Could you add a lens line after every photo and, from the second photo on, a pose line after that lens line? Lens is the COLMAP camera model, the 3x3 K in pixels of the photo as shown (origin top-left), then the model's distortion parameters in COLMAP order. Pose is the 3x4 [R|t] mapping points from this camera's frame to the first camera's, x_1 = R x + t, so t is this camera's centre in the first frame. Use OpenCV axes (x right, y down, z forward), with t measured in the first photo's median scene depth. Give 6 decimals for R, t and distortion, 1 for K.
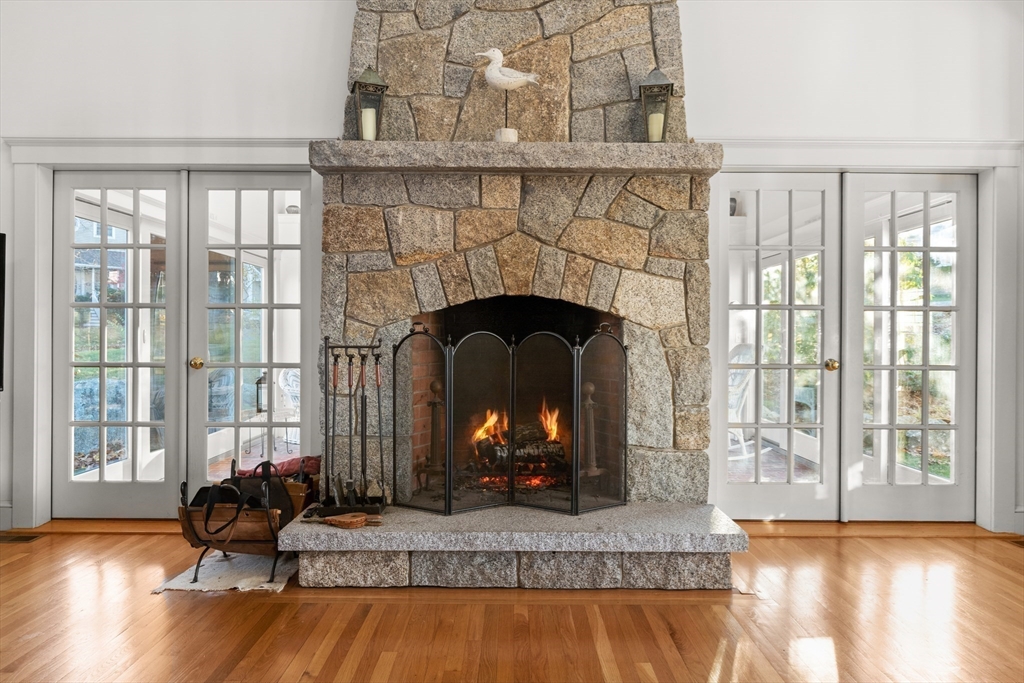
lens RADIAL K [[686.5, 0, 509.8], [0, 686.5, 333.1], [0, 0, 1]] dist [-0.007306, -0.001454]
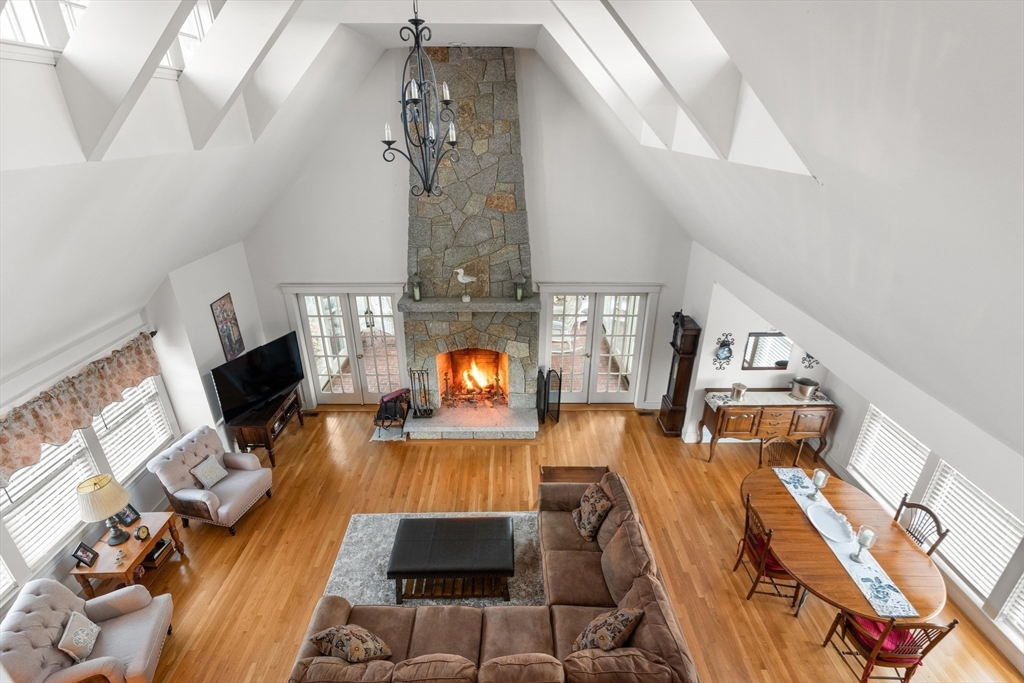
lens RADIAL K [[493.2, 0, 510.3], [0, 493.2, 344.4], [0, 0, 1]] dist [-0.010334, 0.002378]
pose [[0.999979, -0.005953, -0.002709, 0.181542], [0.006539, 0.903504, 0.428531, -0.978839], [-0.000104, -0.428539, 0.903523, -0.911763]]
